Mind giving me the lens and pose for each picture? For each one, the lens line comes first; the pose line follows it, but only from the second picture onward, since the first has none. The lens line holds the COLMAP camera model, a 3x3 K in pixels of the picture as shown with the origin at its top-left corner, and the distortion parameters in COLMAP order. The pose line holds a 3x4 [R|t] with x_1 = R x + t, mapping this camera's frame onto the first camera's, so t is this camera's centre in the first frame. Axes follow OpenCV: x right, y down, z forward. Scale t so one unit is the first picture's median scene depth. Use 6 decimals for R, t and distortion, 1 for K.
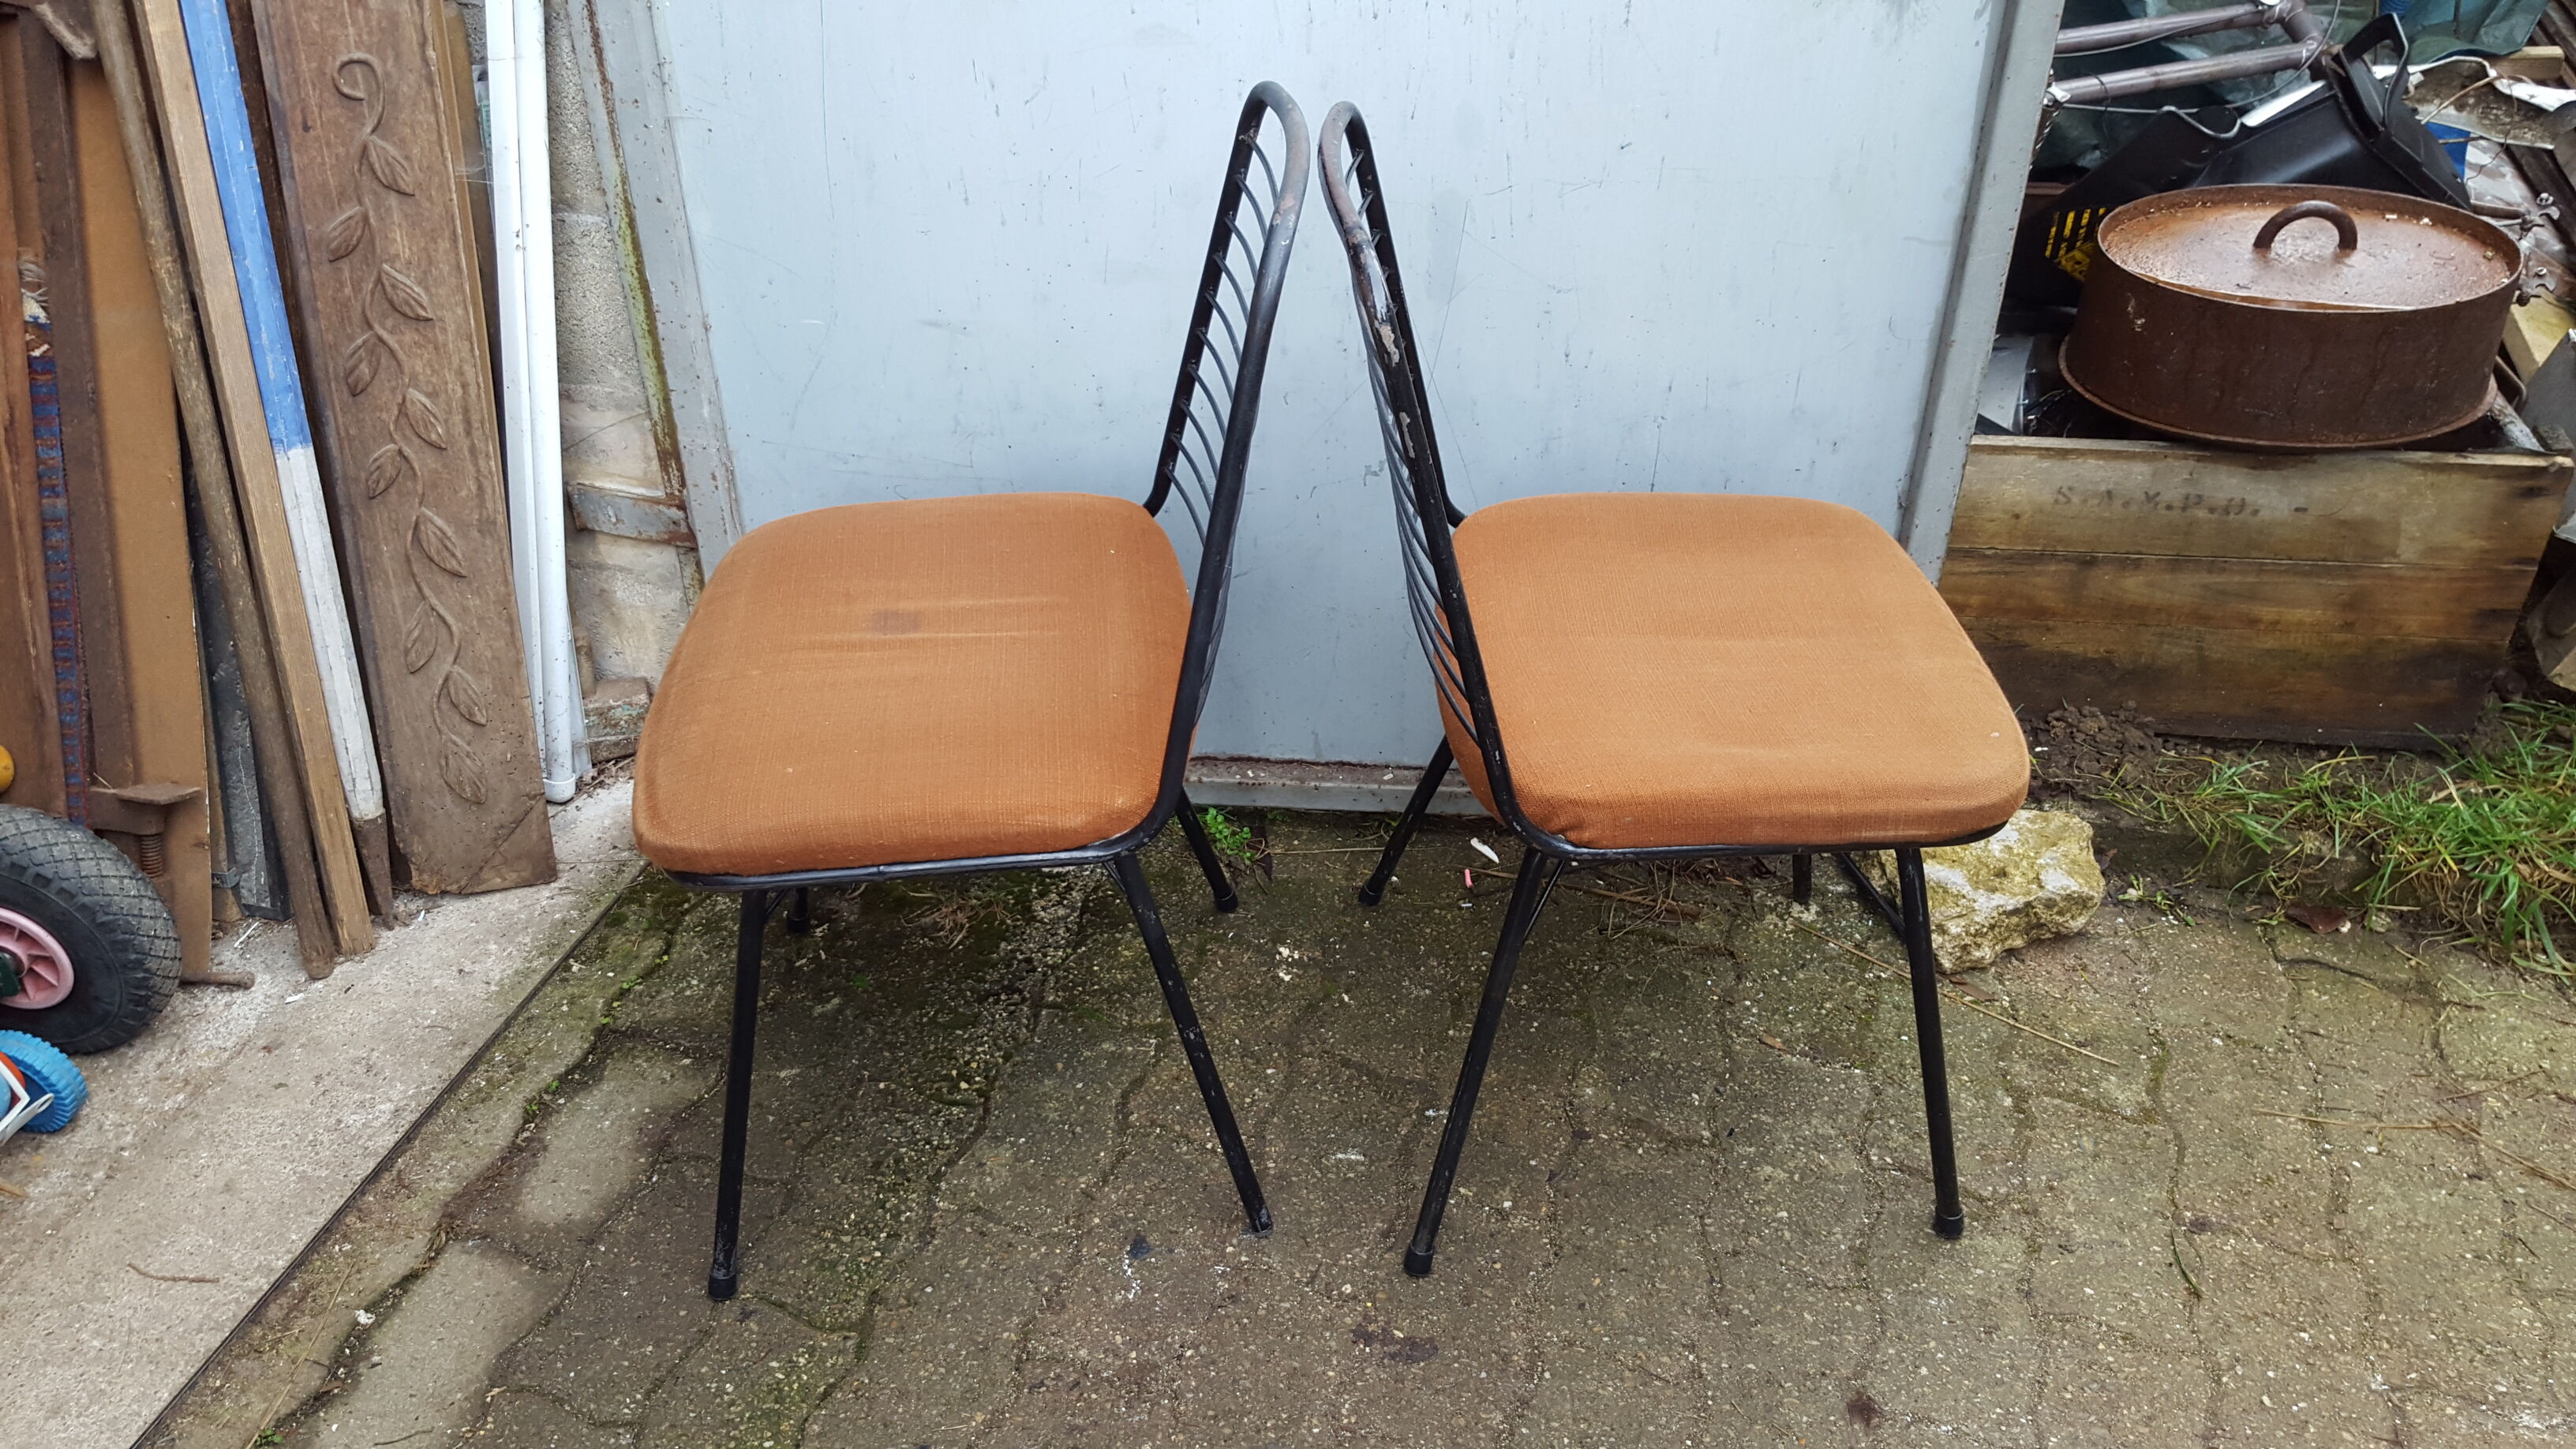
lens RADIAL K [[1960.1, 0, 1240.8], [0, 1960.1, 629.7], [0, 0, 1]] dist [0.082819, -0.172269]
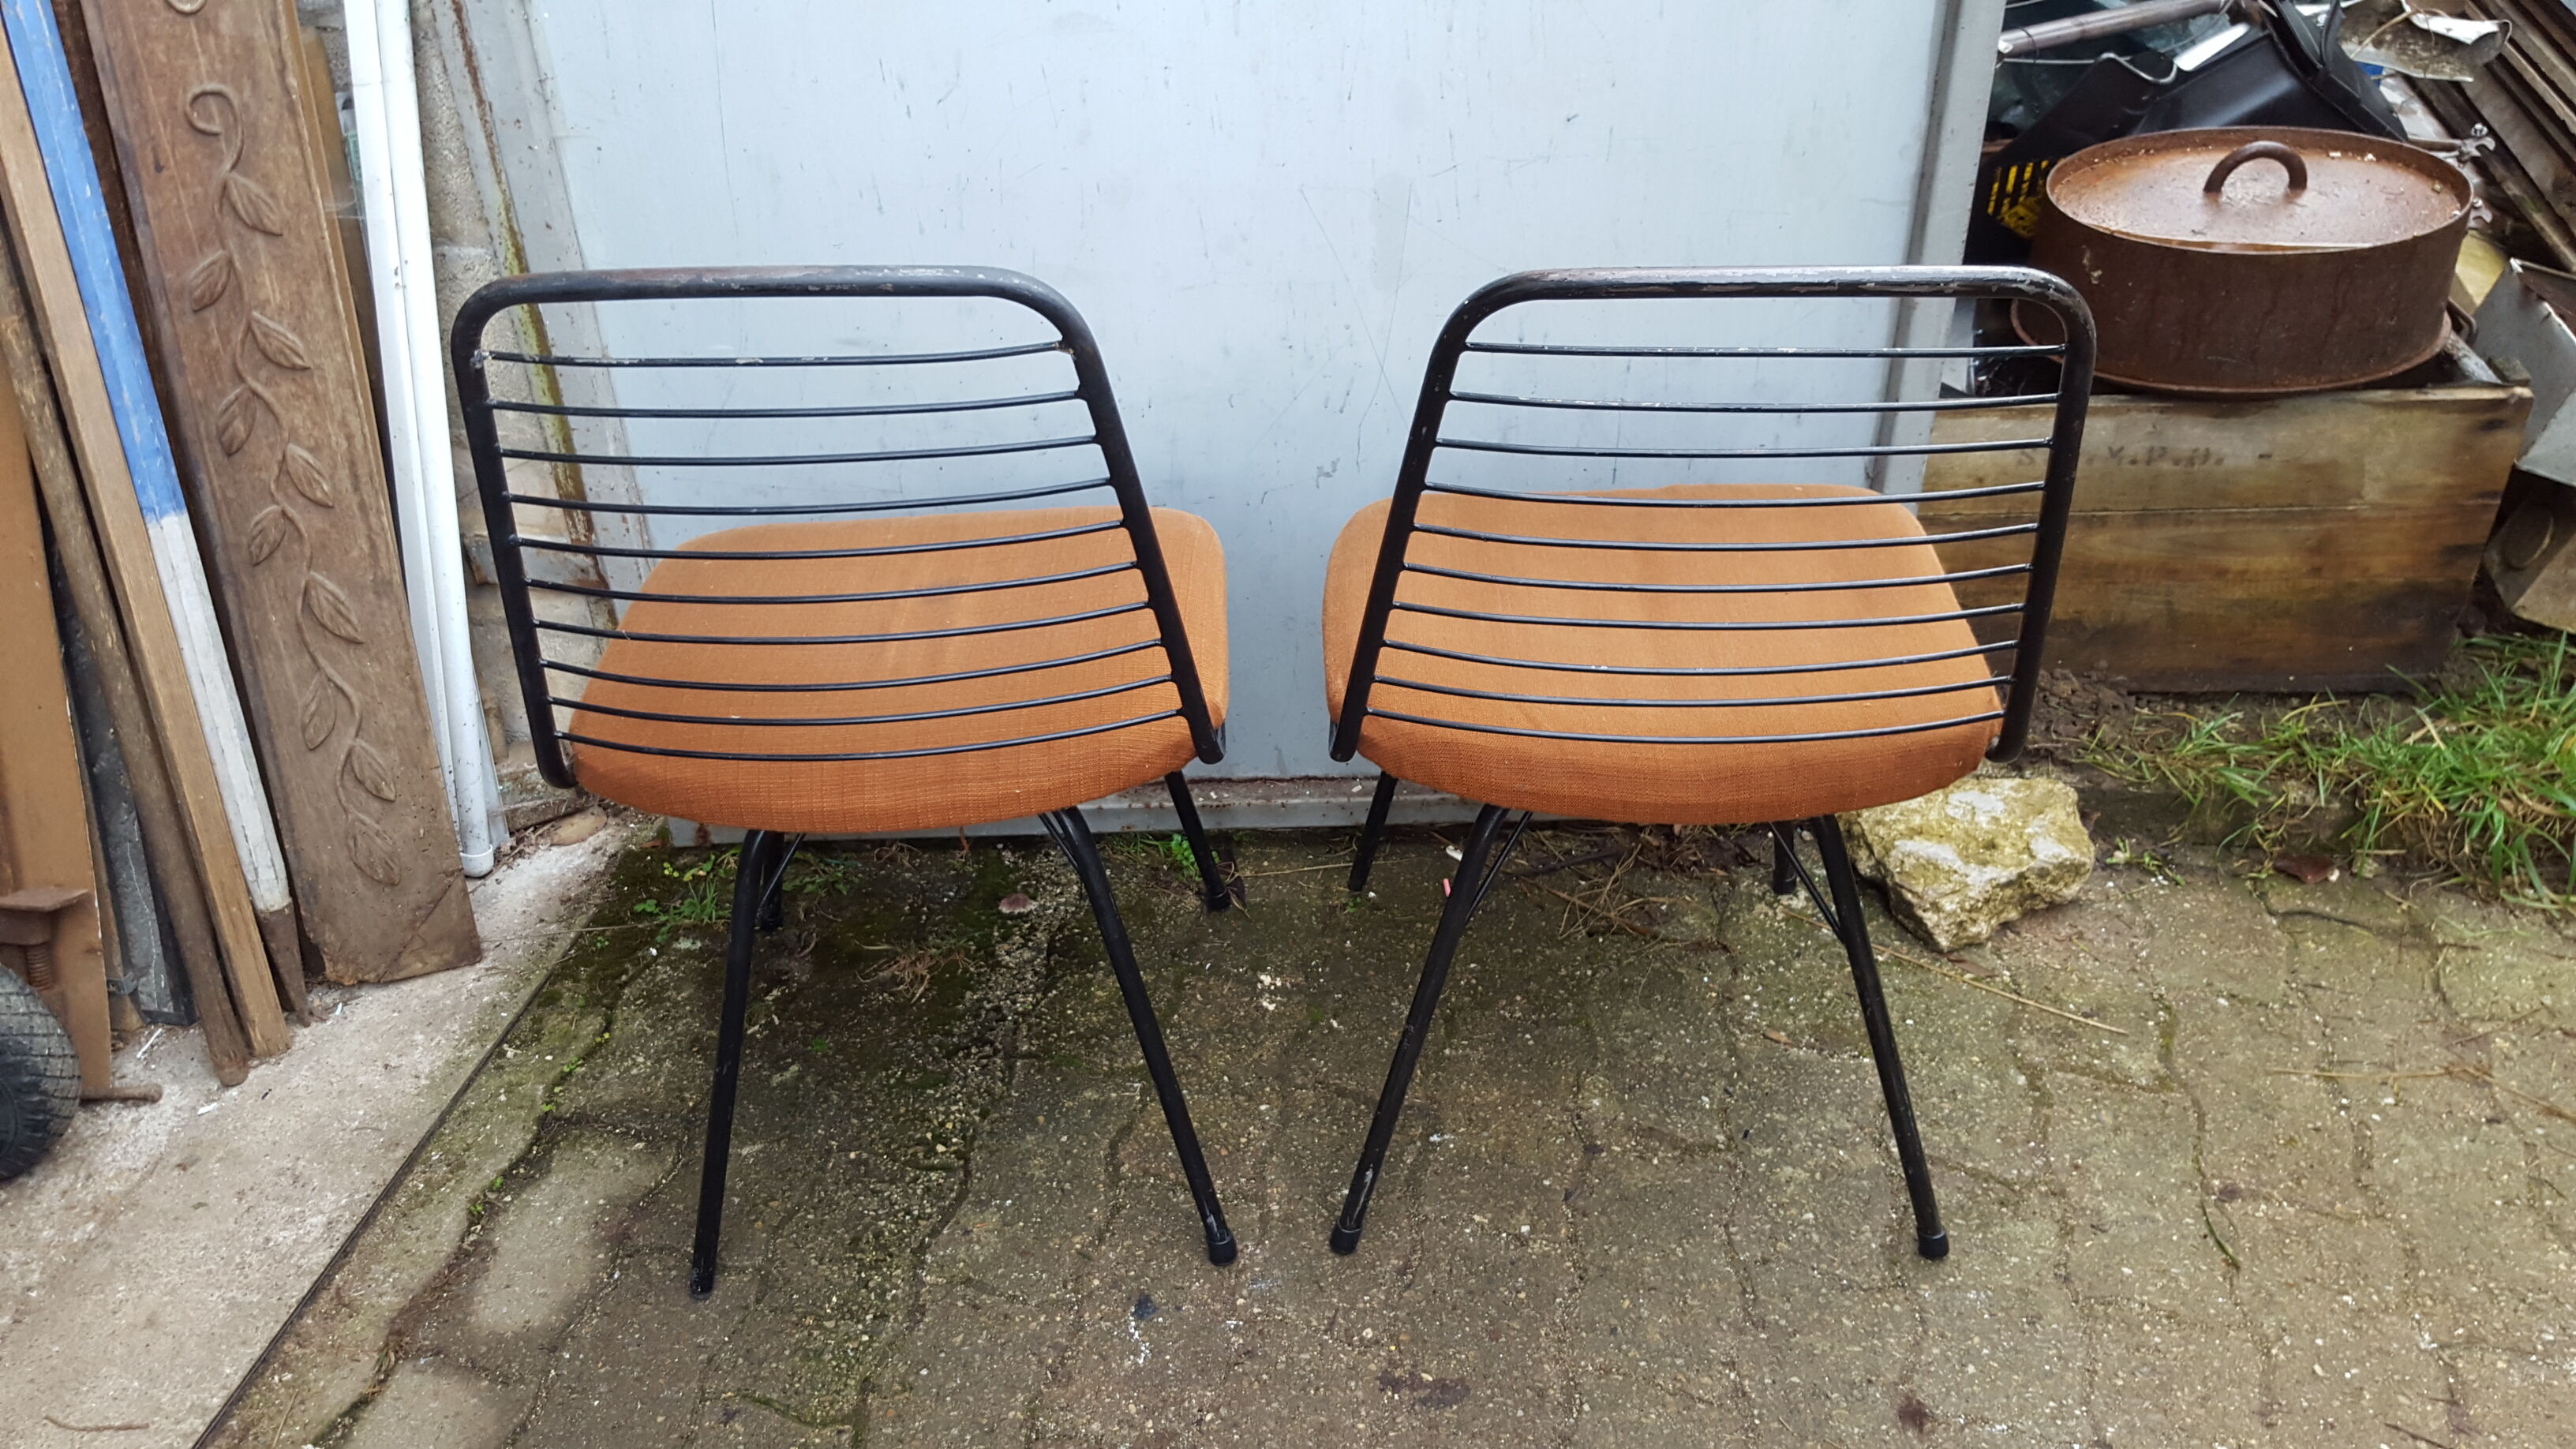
lens RADIAL K [[1962.4, 0, 1254.2], [0, 1962.4, 644.8], [0, 0, 1]] dist [0.085084, -0.181603]
pose [[0.996194, -0.063934, 0.059250, -0.031262], [0.063746, 0.997953, 0.005057, -0.004132], [-0.059452, -0.001261, 0.998230, 0.047598]]
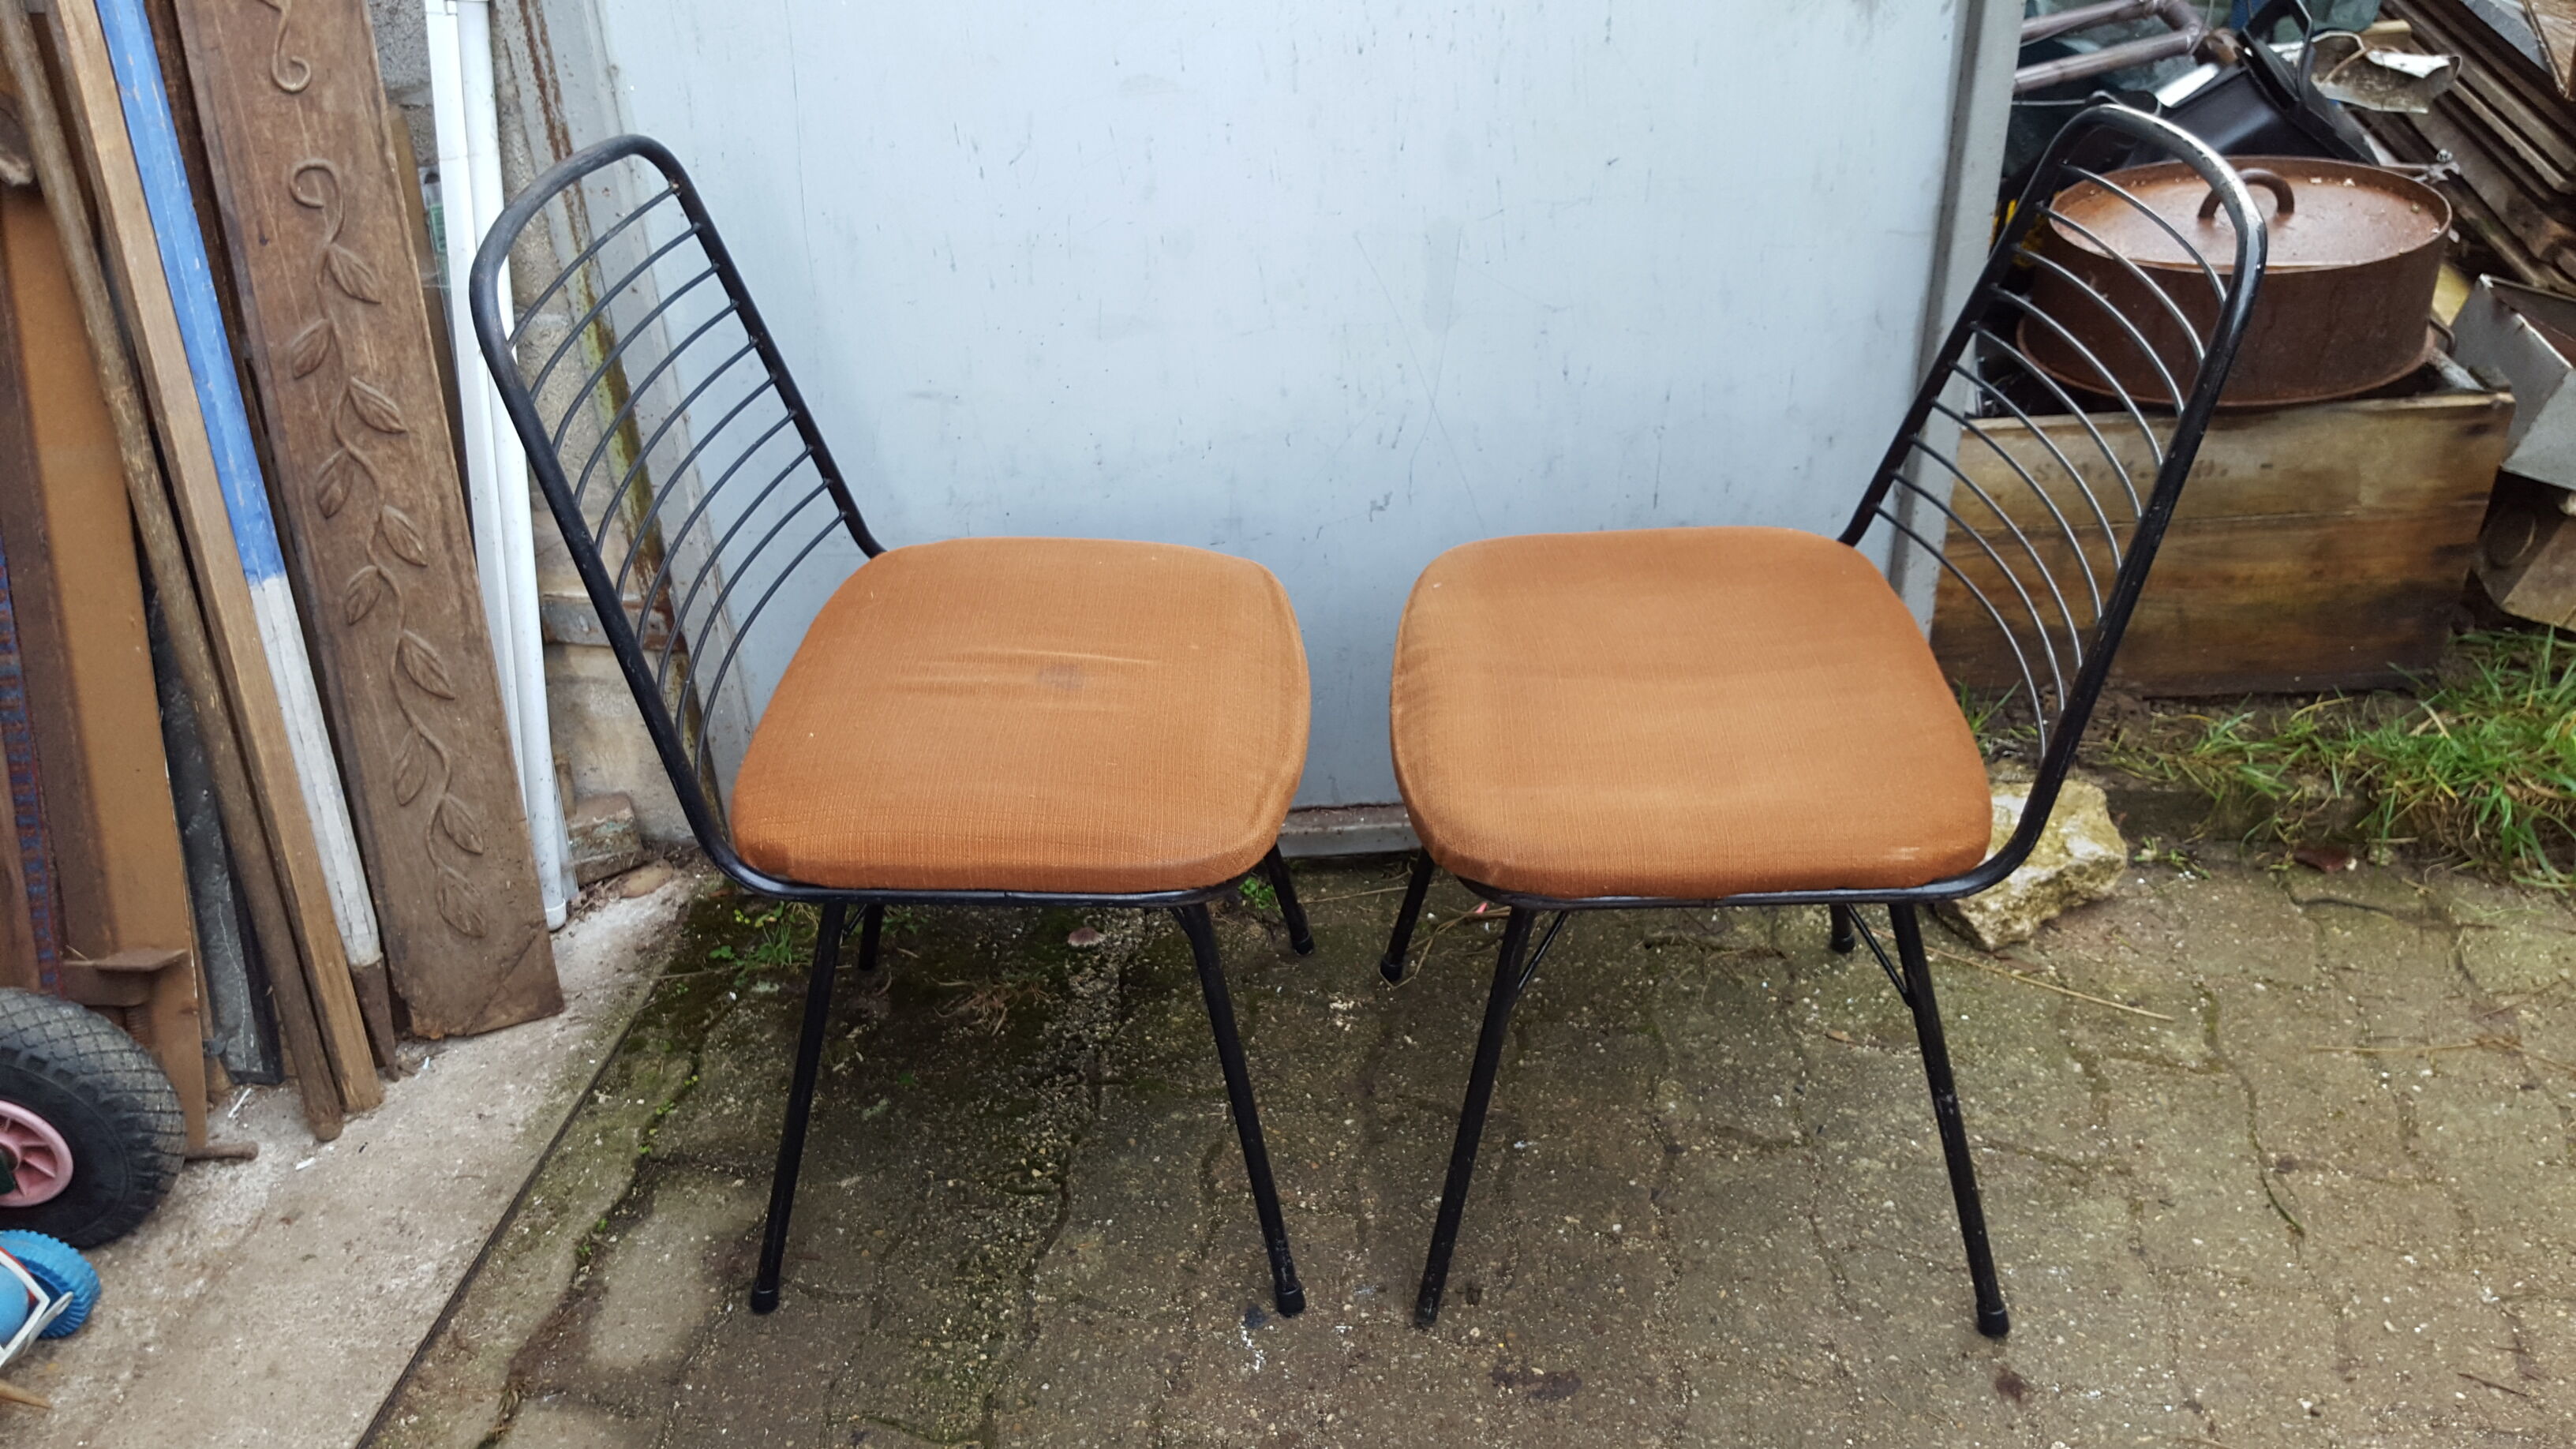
lens RADIAL K [[1960.1, 0, 1240.8], [0, 1960.1, 629.7], [0, 0, 1]] dist [0.082819, -0.172269]
pose [[0.991745, -0.092103, 0.089218, -0.101459], [0.095688, 0.994732, -0.036760, 0.011794], [-0.085362, 0.044993, 0.995334, 0.019628]]
